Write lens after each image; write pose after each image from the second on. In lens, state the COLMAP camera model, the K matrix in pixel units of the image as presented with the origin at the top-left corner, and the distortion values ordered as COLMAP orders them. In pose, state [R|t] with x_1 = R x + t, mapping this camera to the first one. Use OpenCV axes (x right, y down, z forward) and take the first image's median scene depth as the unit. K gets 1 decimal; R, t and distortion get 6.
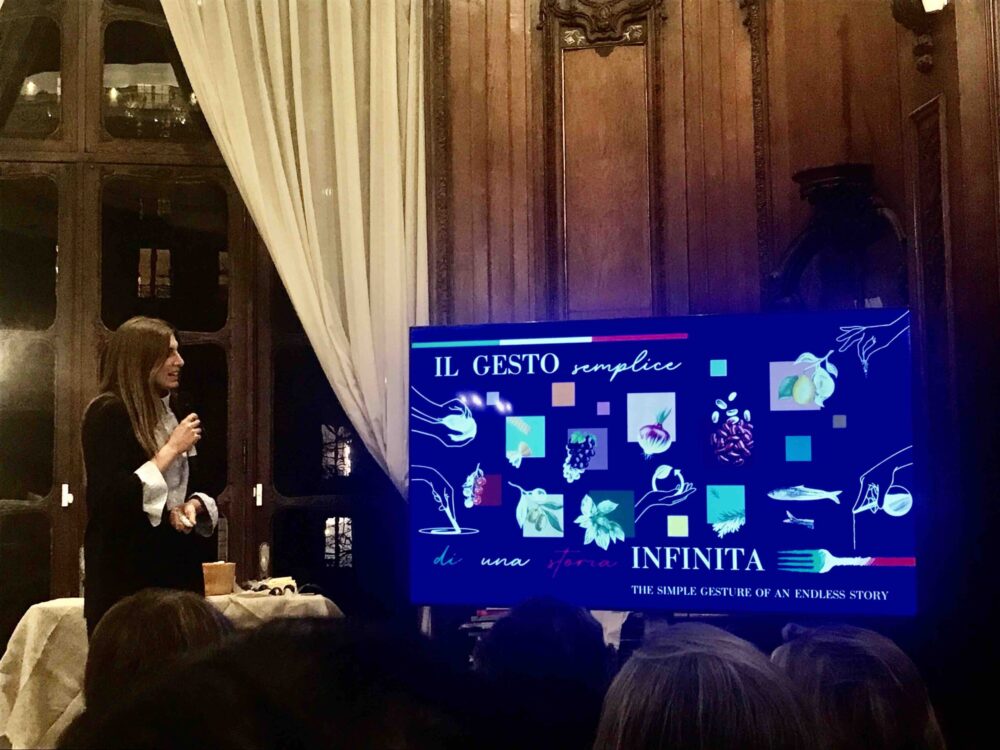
lens RADIAL K [[1626.8, 0, 500.0], [0, 1626.8, 375.0], [0, 0, 1]] dist [0.165795, -0.046087]
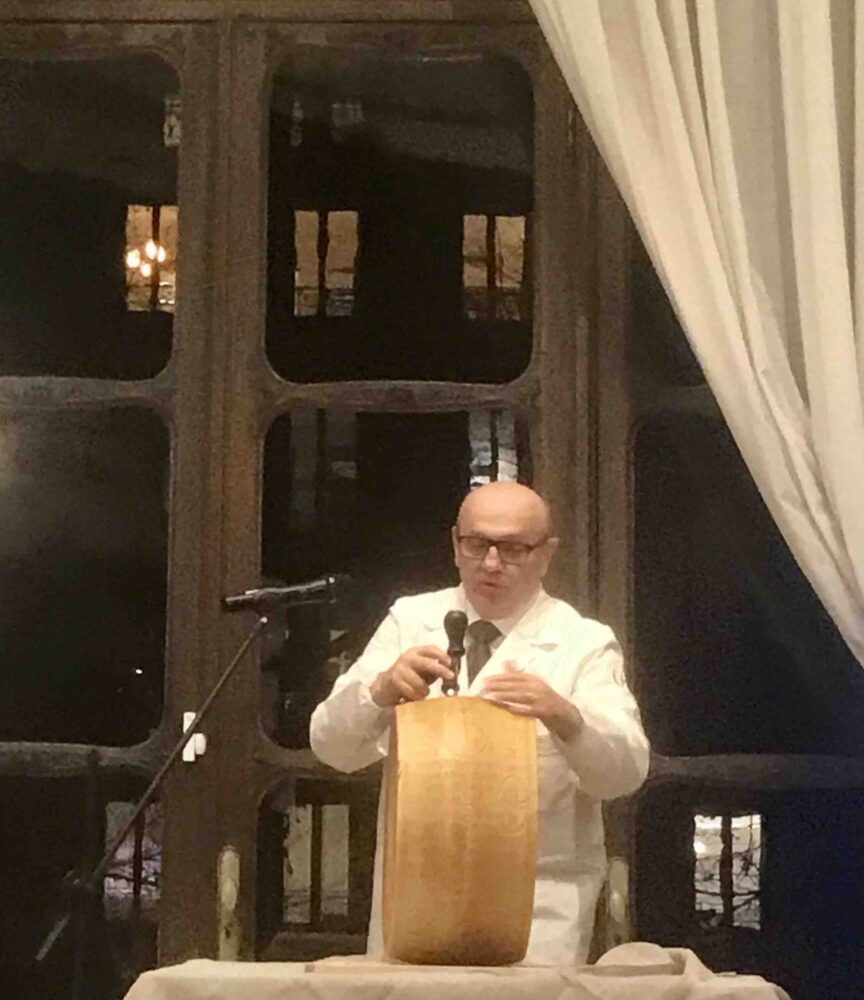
lens RADIAL K [[2329.9, 0, 432.0], [0, 2329.9, 500.0], [0, 0, 1]] dist [0.053759, 0.399416]
pose [[0.964568, -0.012660, -0.263532, -0.024659], [-0.003114, 0.998232, -0.059352, 0.043727], [0.263818, 0.058069, 0.962823, 0.370315]]
